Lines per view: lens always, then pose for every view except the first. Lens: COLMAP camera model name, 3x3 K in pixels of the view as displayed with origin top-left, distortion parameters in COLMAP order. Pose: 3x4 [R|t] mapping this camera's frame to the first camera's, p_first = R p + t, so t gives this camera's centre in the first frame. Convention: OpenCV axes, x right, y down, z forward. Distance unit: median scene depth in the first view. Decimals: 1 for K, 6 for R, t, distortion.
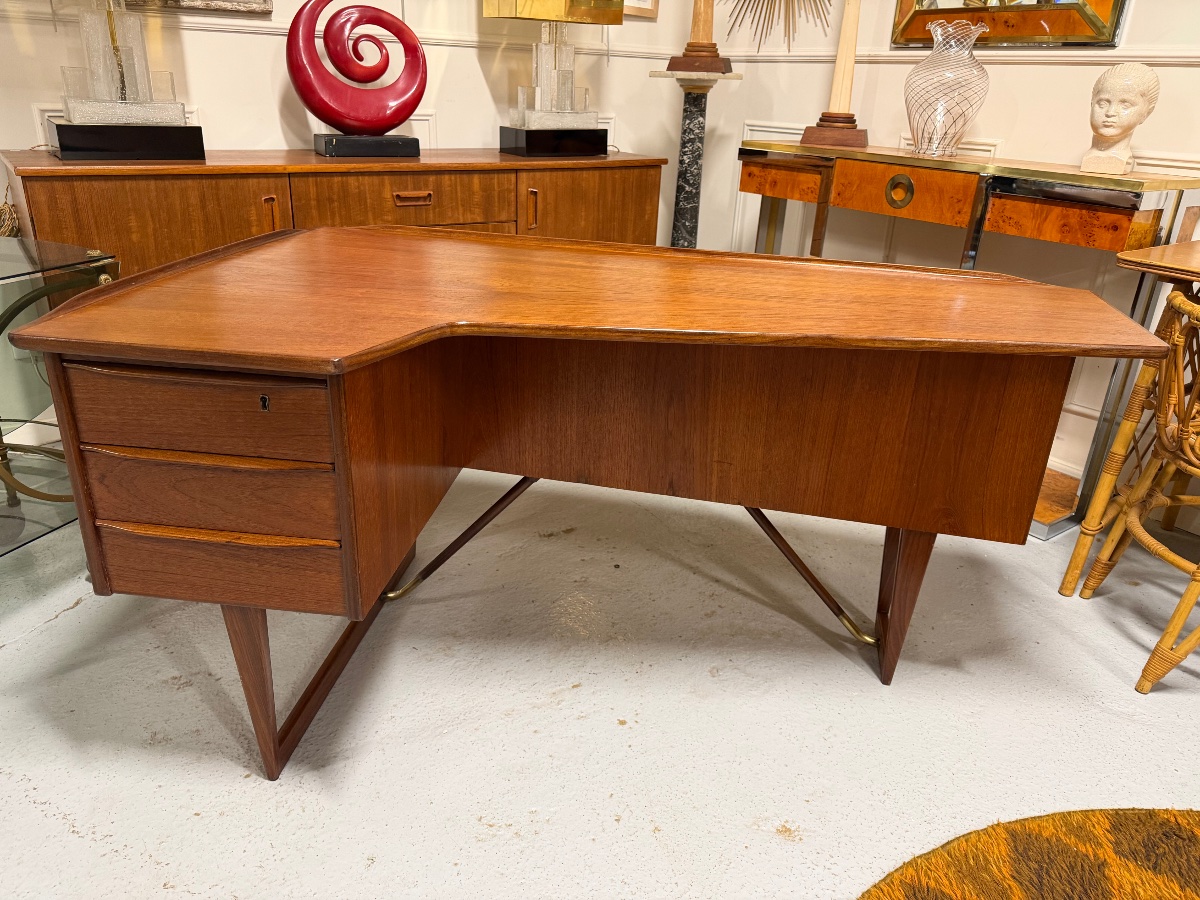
lens RADIAL K [[842.9, 0, 600.0], [0, 842.9, 450.0], [0, 0, 1]] dist [0.007920, -0.012346]
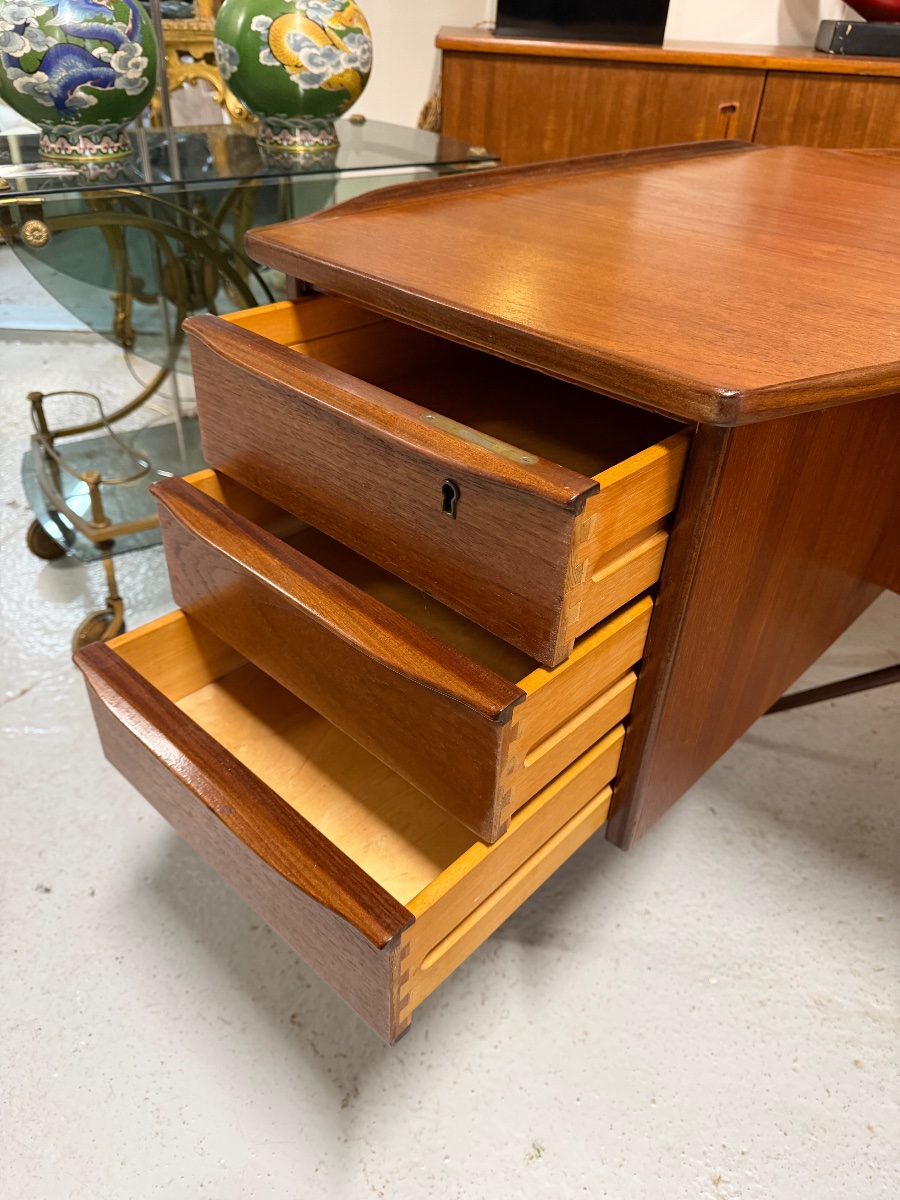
lens RADIAL K [[872.6, 0, 450.0], [0, 872.6, 595.0], [0, 0, 1]] dist [-0.003067, -0.003054]
pose [[0.795309, 0.341300, -0.500996, -0.081820], [-0.247559, 0.937252, 0.245507, -0.040923], [0.553352, -0.071228, 0.829897, 0.266147]]
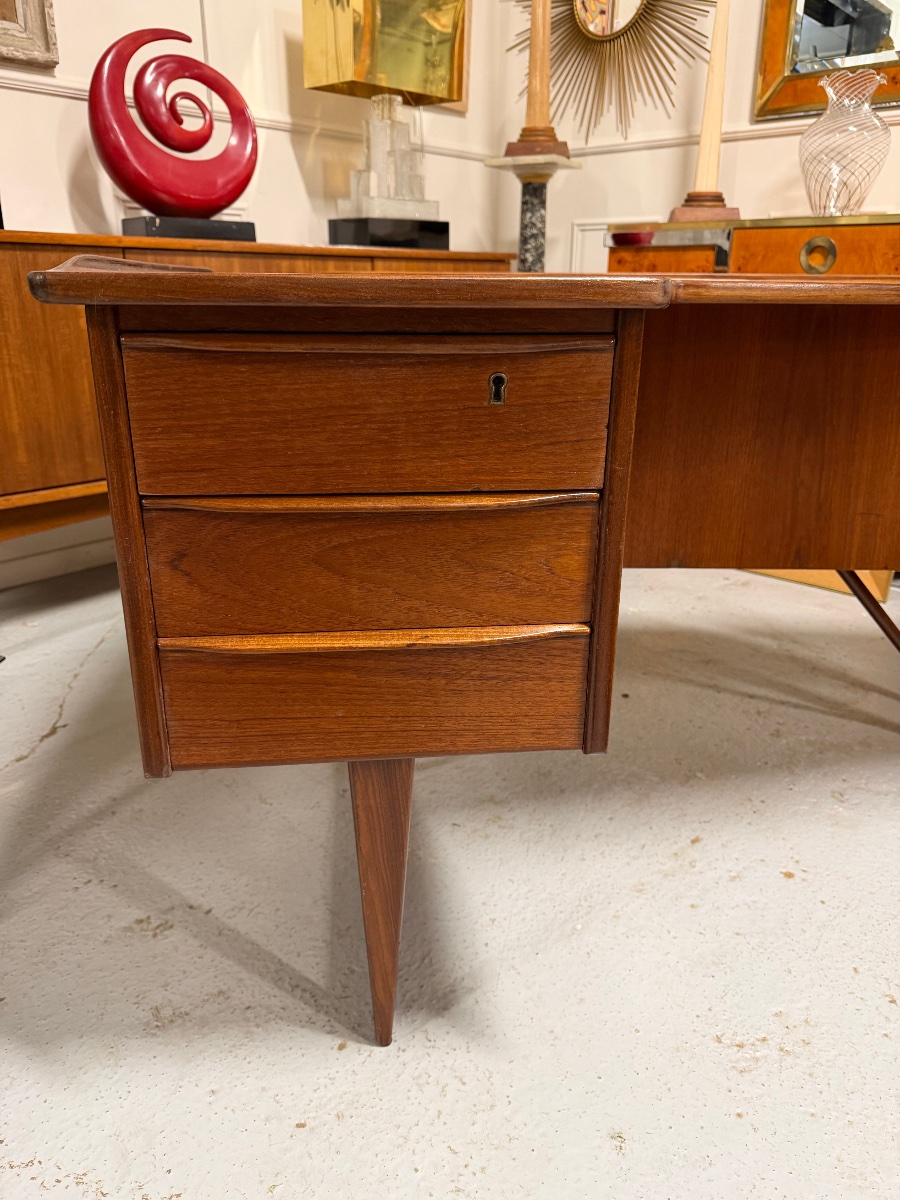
lens RADIAL K [[860.8, 0, 449.0], [0, 860.8, 586.3], [0, 0, 1]] dist [0.002889, -0.006975]
pose [[0.976926, -0.101532, 0.187899, -0.291874], [0.112273, 0.992546, -0.047406, 0.055499], [-0.181686, 0.067409, 0.981044, 0.222046]]
